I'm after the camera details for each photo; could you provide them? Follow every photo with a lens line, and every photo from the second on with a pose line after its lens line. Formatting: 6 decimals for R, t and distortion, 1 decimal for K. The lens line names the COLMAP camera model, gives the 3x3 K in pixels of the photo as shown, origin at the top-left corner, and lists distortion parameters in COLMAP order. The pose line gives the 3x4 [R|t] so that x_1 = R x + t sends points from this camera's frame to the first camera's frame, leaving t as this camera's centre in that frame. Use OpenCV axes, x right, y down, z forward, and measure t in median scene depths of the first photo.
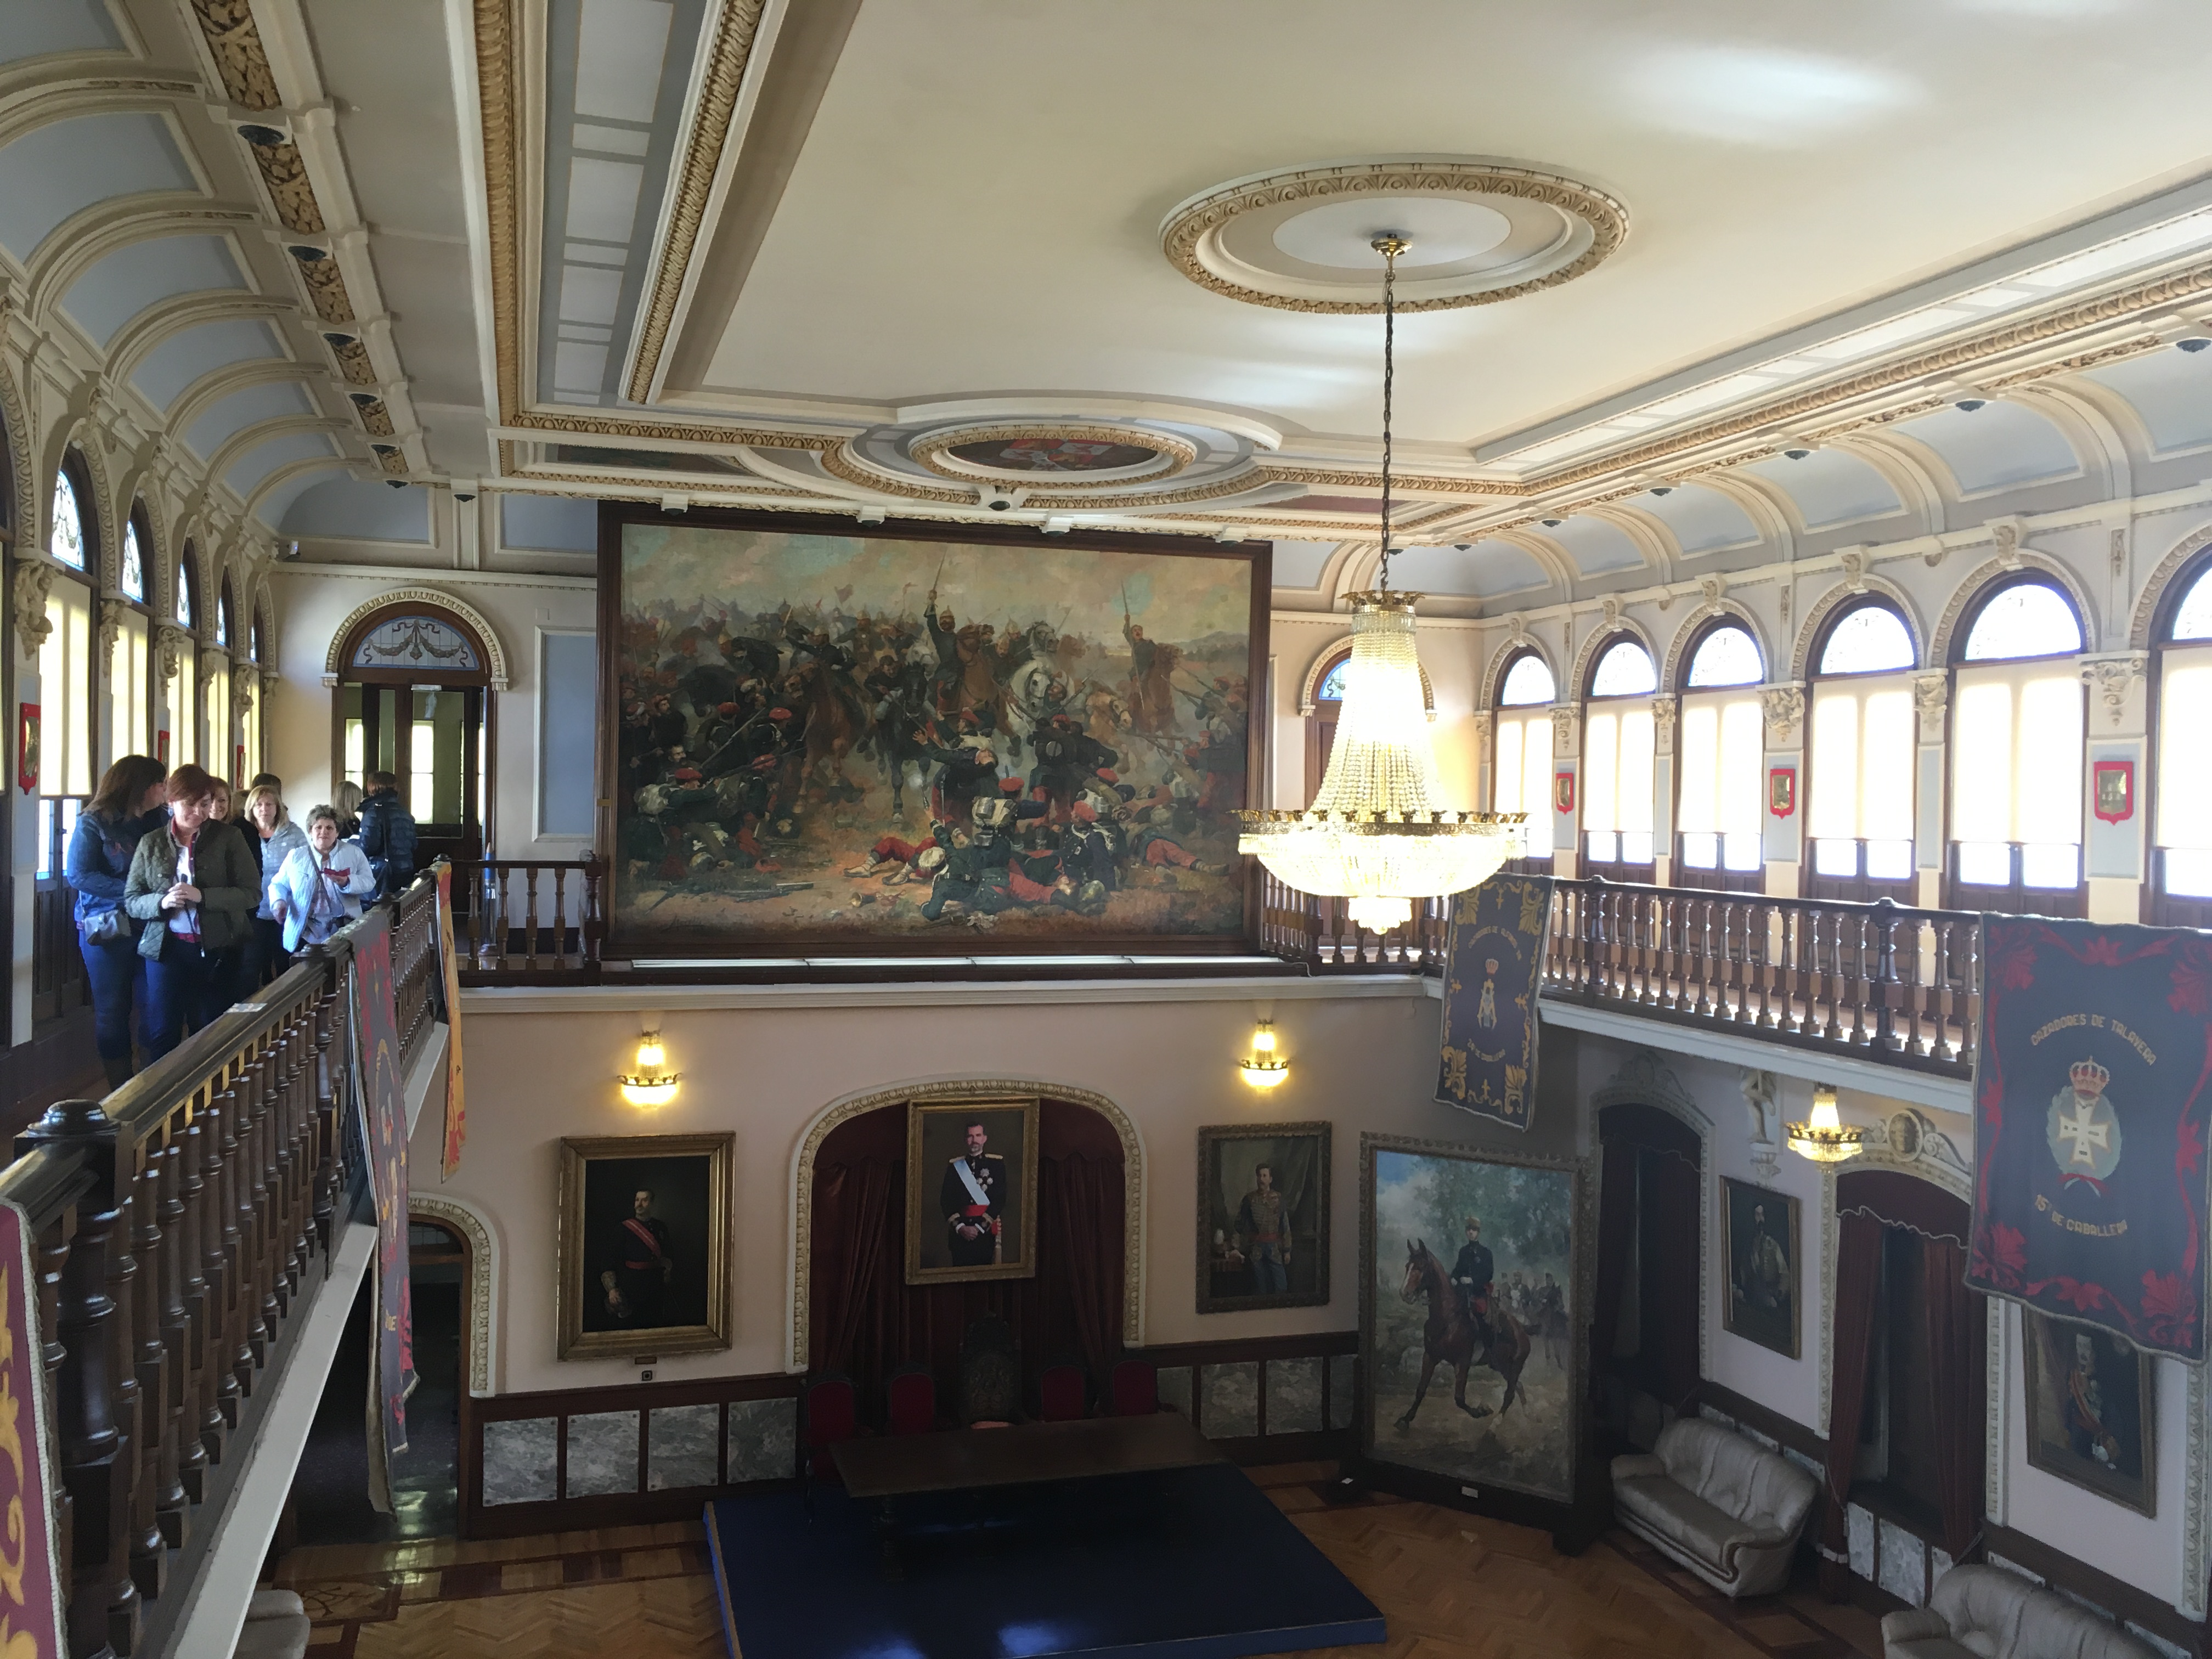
lens RADIAL K [[1897.2, 0, 1108.7], [0, 1897.2, 829.5], [0, 0, 1]] dist [0.061277, 0.004182]
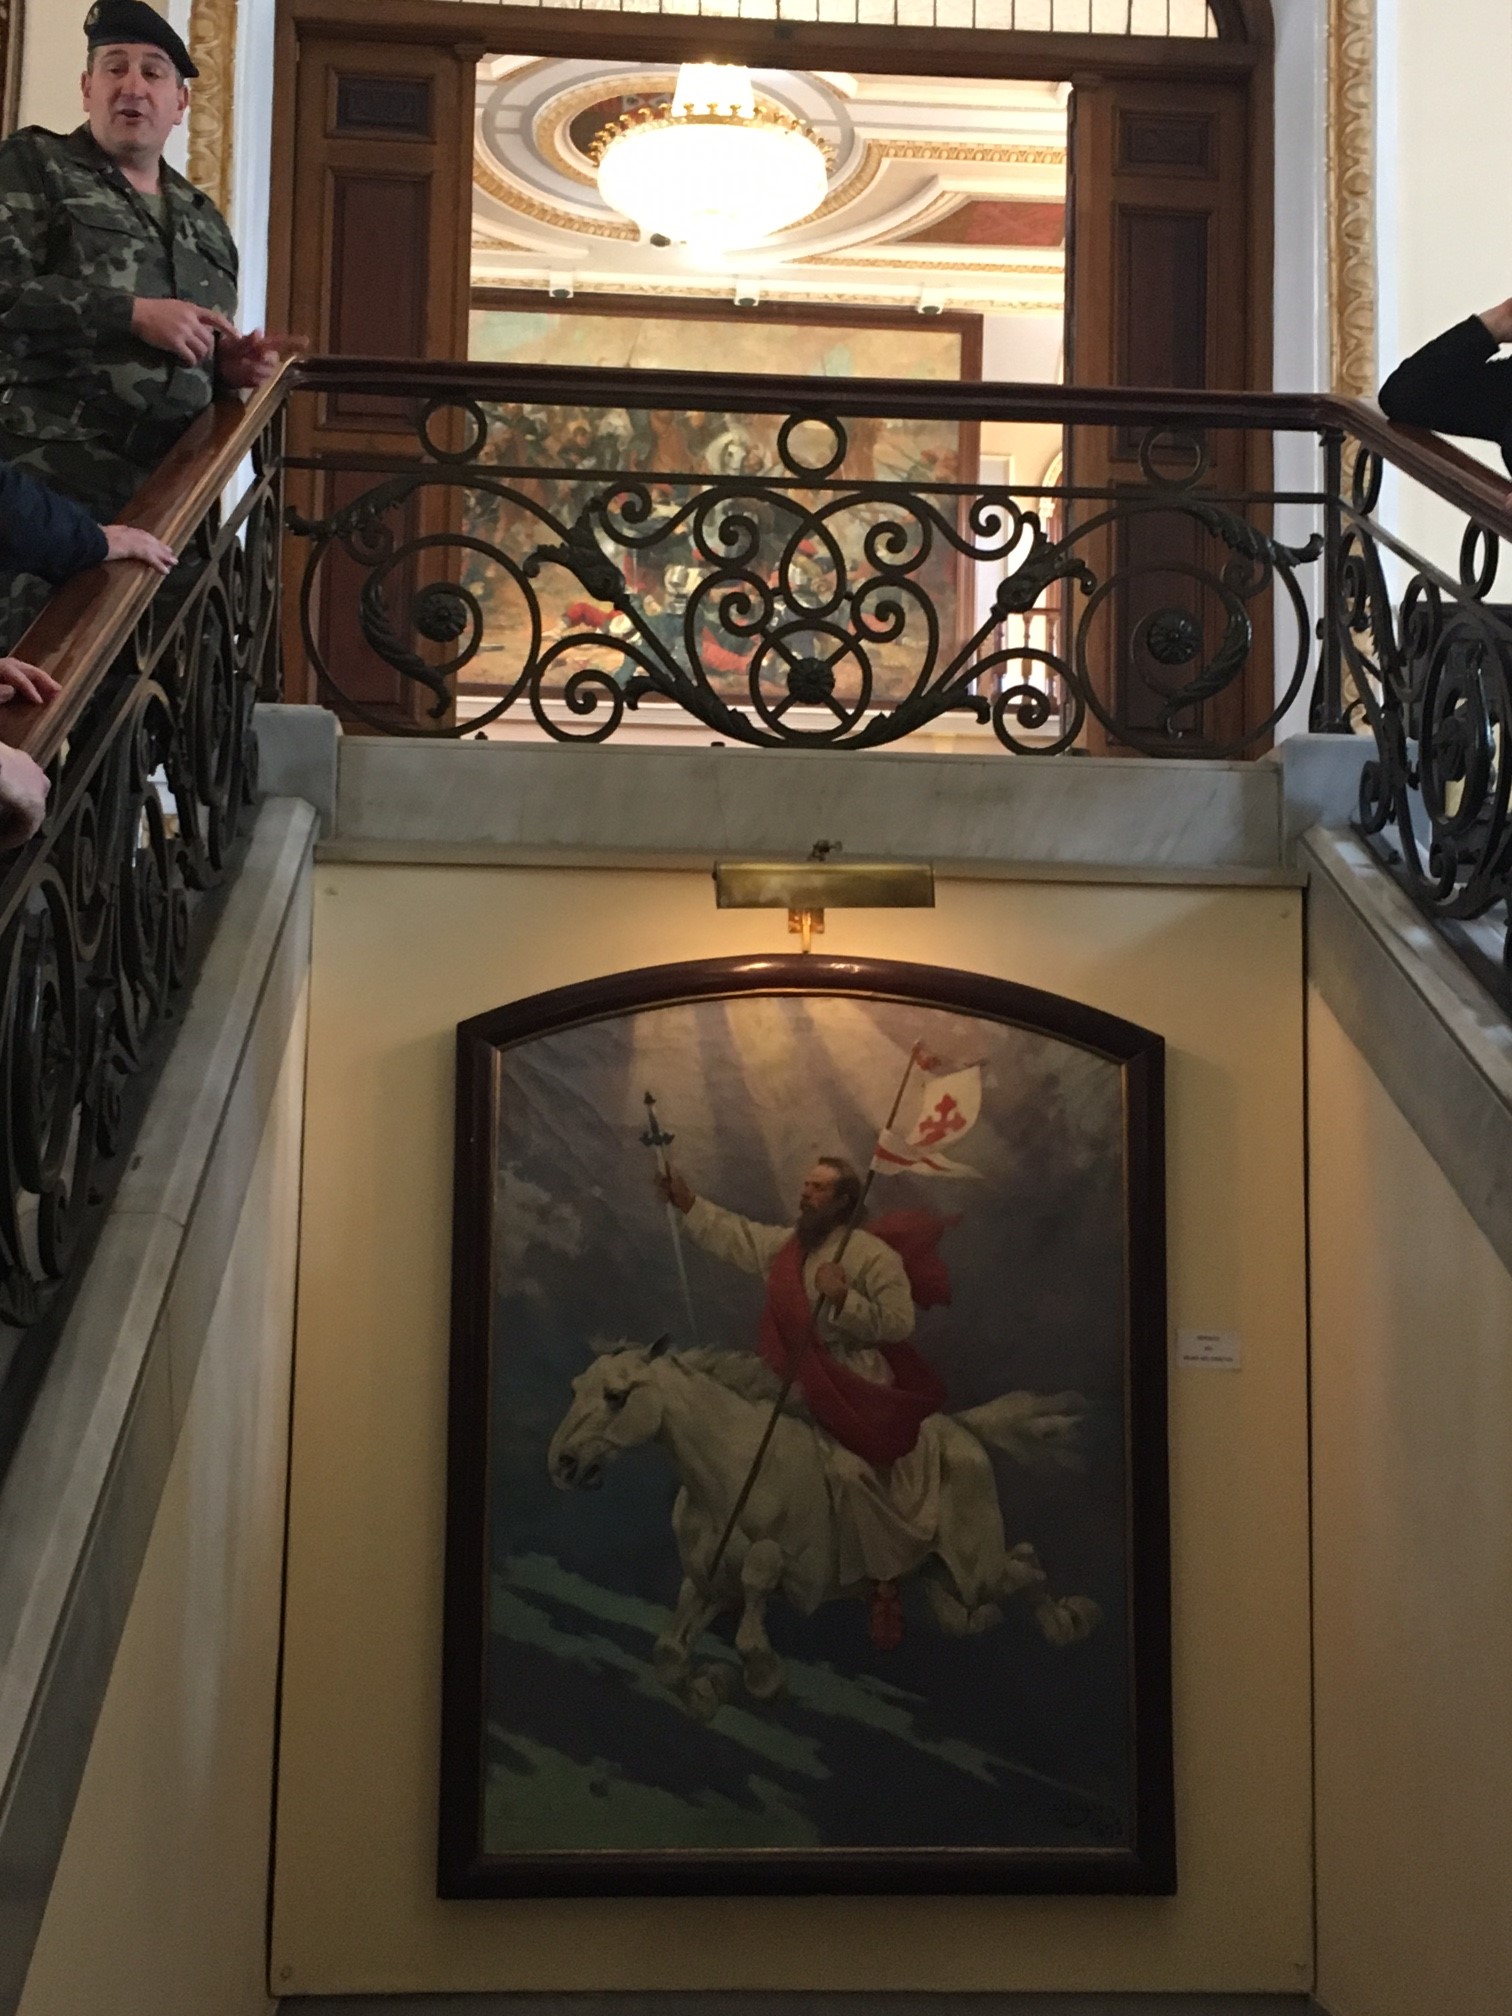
lens RADIAL K [[2640.8, 0, 754.7], [0, 2640.8, 1007.1], [0, 0, 1]] dist [0.036647, 0.000000]
pose [[0.975354, -0.020310, -0.219709, 0.280170], [-0.007278, 0.992251, -0.124033, 0.393061], [0.220526, 0.122575, 0.967649, -0.310917]]
